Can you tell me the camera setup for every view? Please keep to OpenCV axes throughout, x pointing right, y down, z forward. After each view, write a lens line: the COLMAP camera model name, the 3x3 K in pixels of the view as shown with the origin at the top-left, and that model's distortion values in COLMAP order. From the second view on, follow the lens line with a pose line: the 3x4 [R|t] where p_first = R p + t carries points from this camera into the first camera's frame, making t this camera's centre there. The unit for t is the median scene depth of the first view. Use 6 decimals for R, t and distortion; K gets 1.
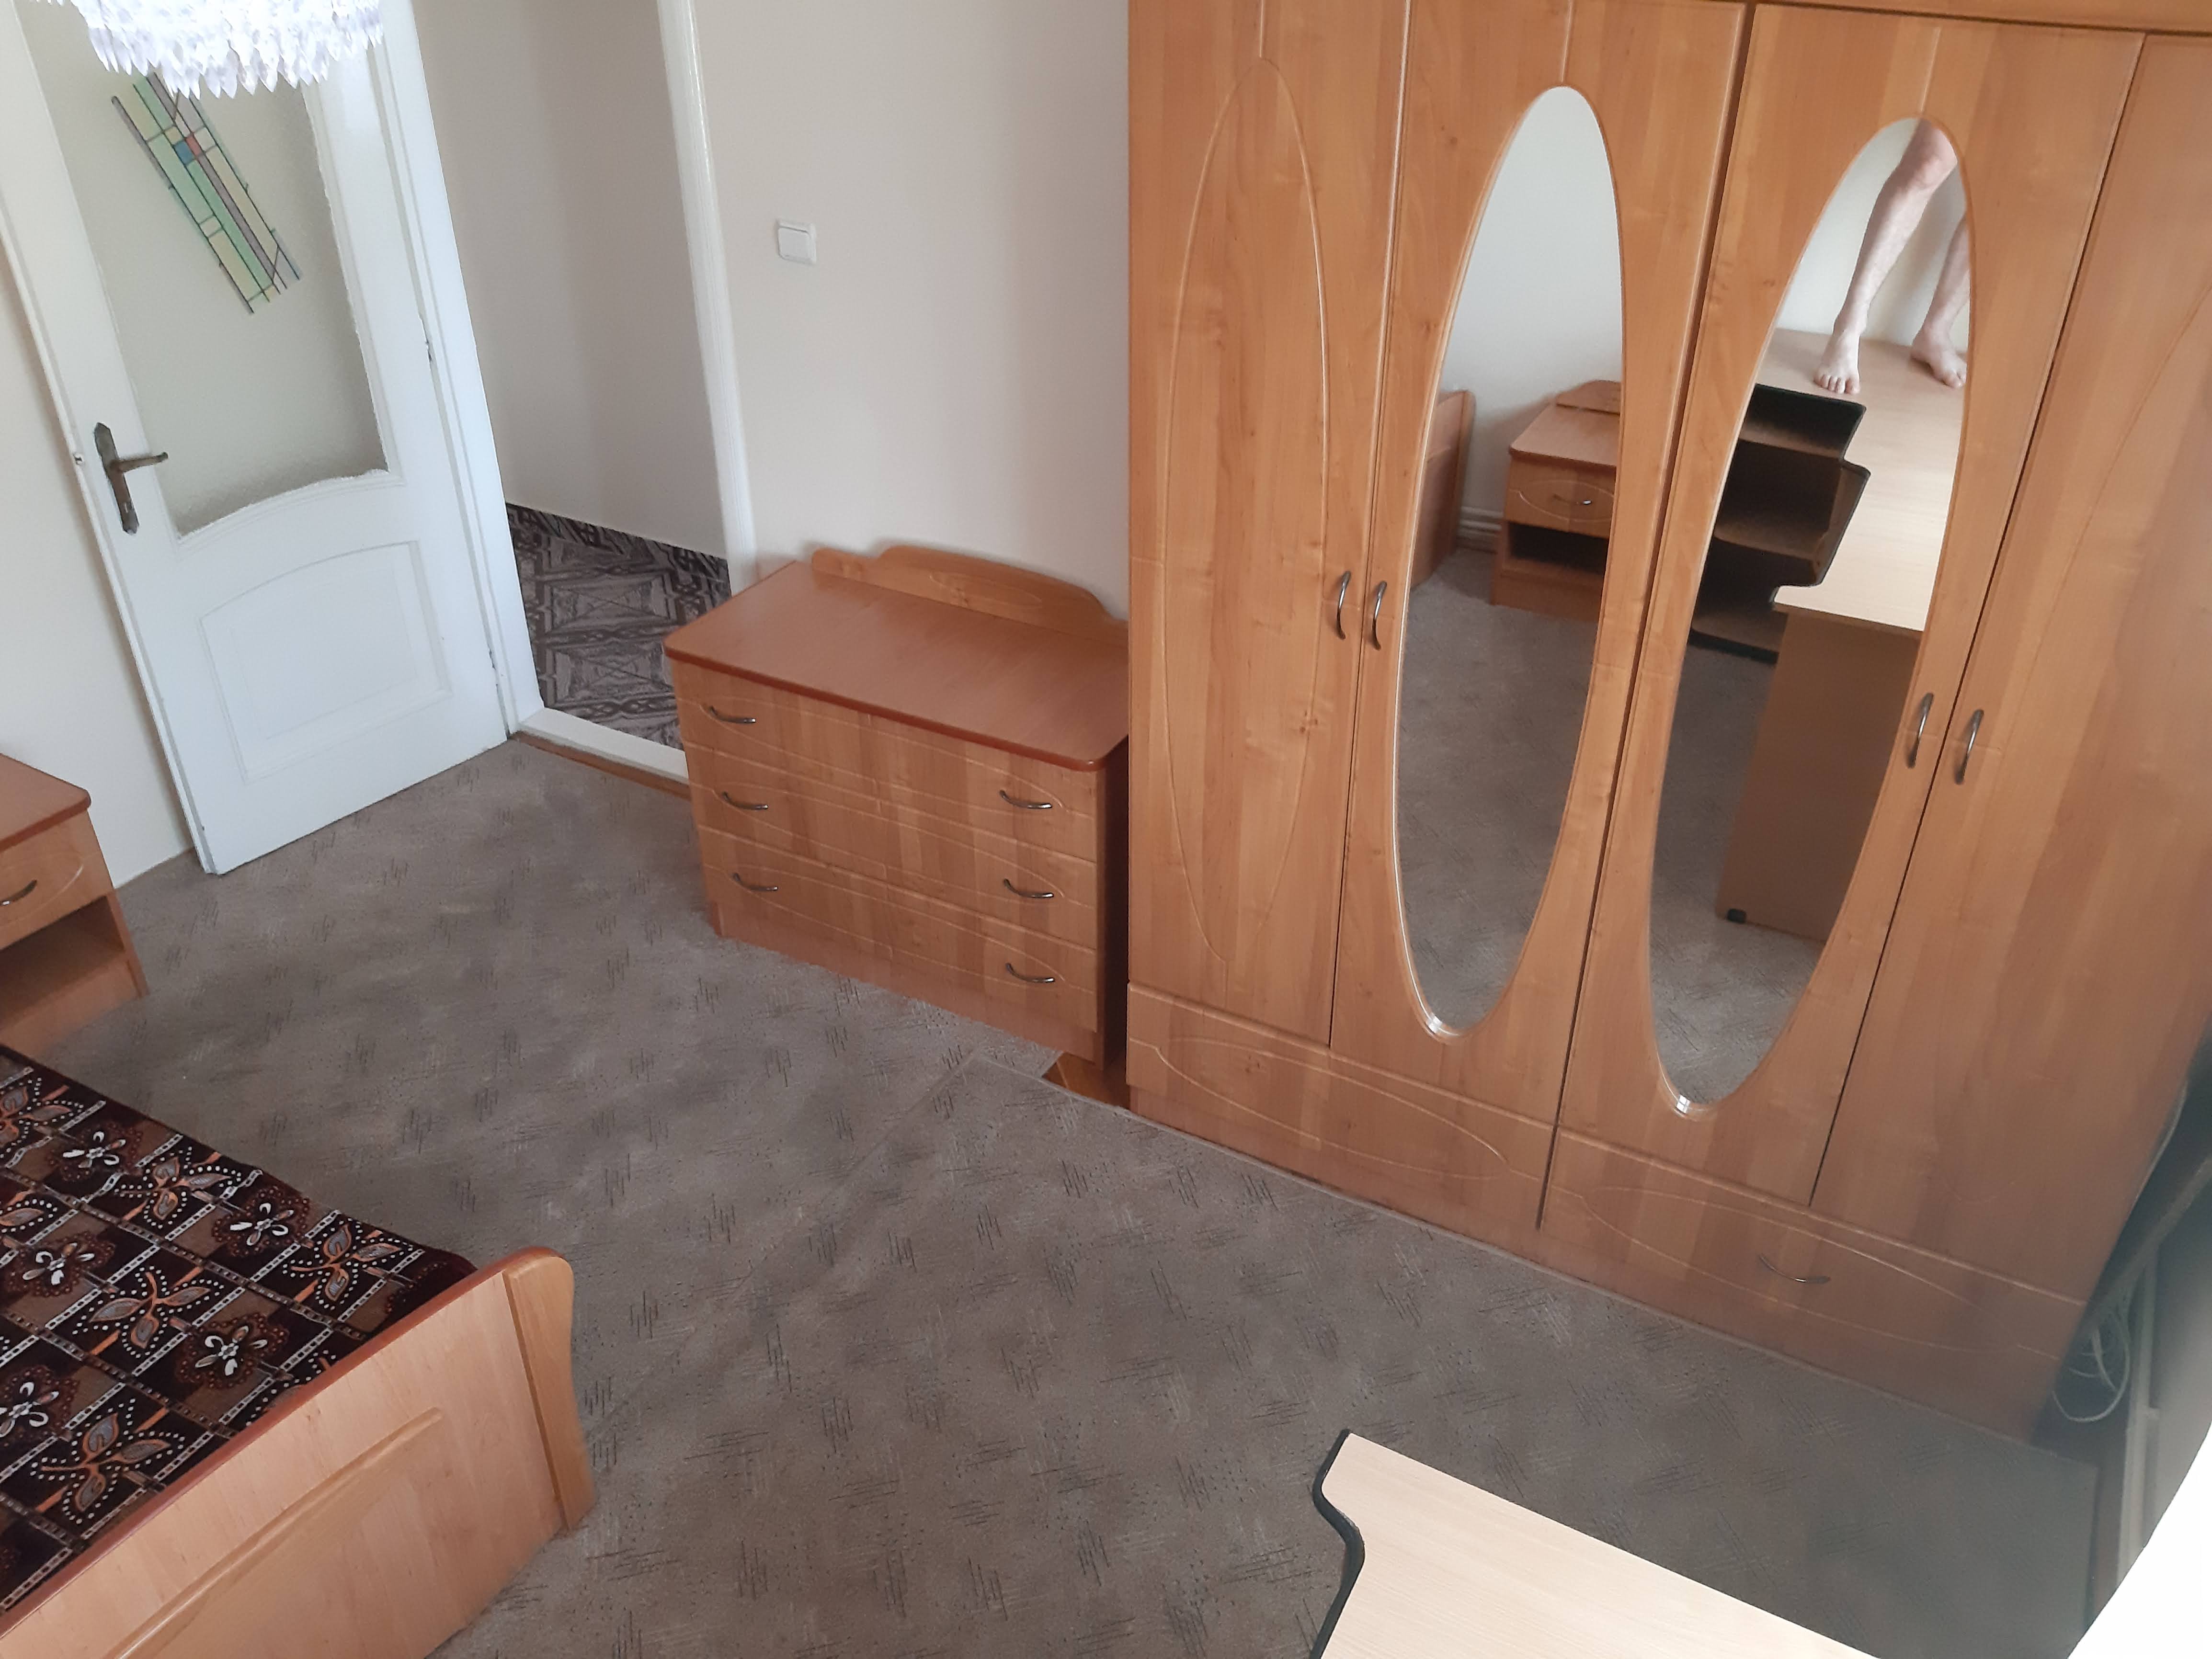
lens RADIAL K [[1763.4, 0, 1156.9], [0, 1763.4, 827.2], [0, 0, 1]] dist [0.037182, -0.089697]
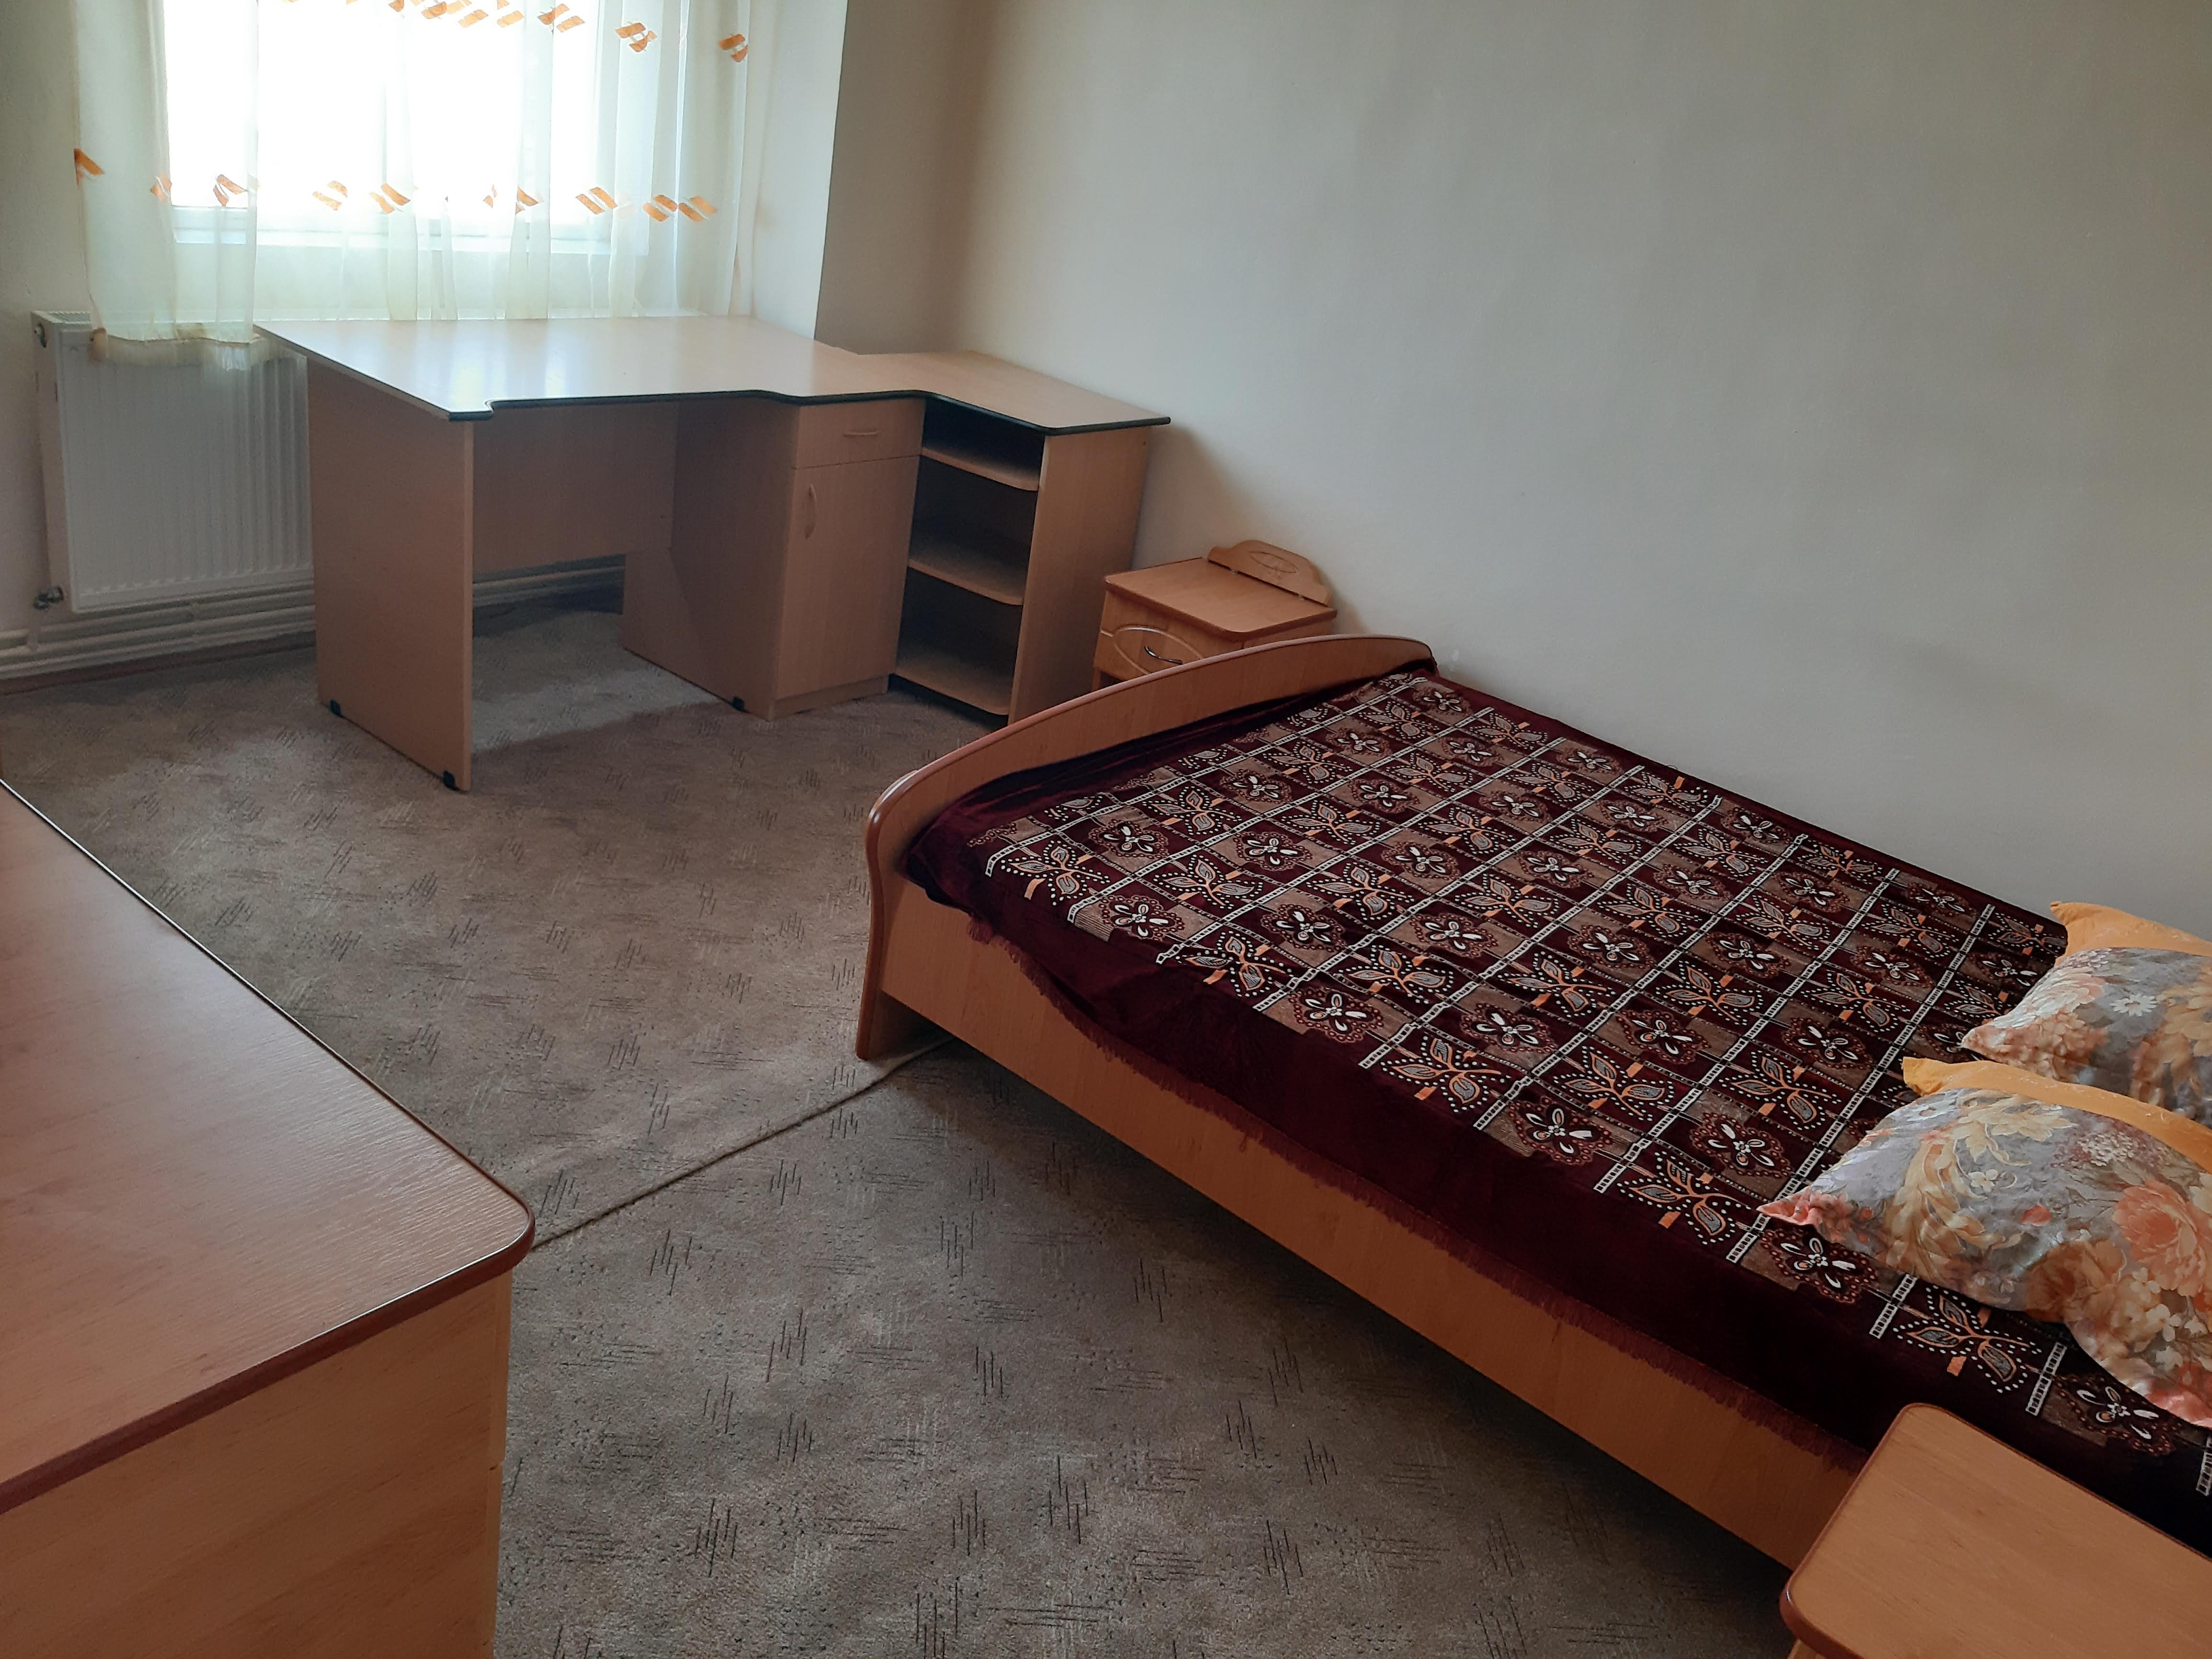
lens RADIAL K [[1763.4, 0, 1156.9], [0, 1763.4, 827.2], [0, 0, 1]] dist [0.037182, -0.089697]
pose [[-0.967236, -0.241113, 0.079494, -0.498322], [-0.070671, 0.556444, 0.827874, -0.572282], [-0.243845, 0.795132, -0.555253, 1.304034]]
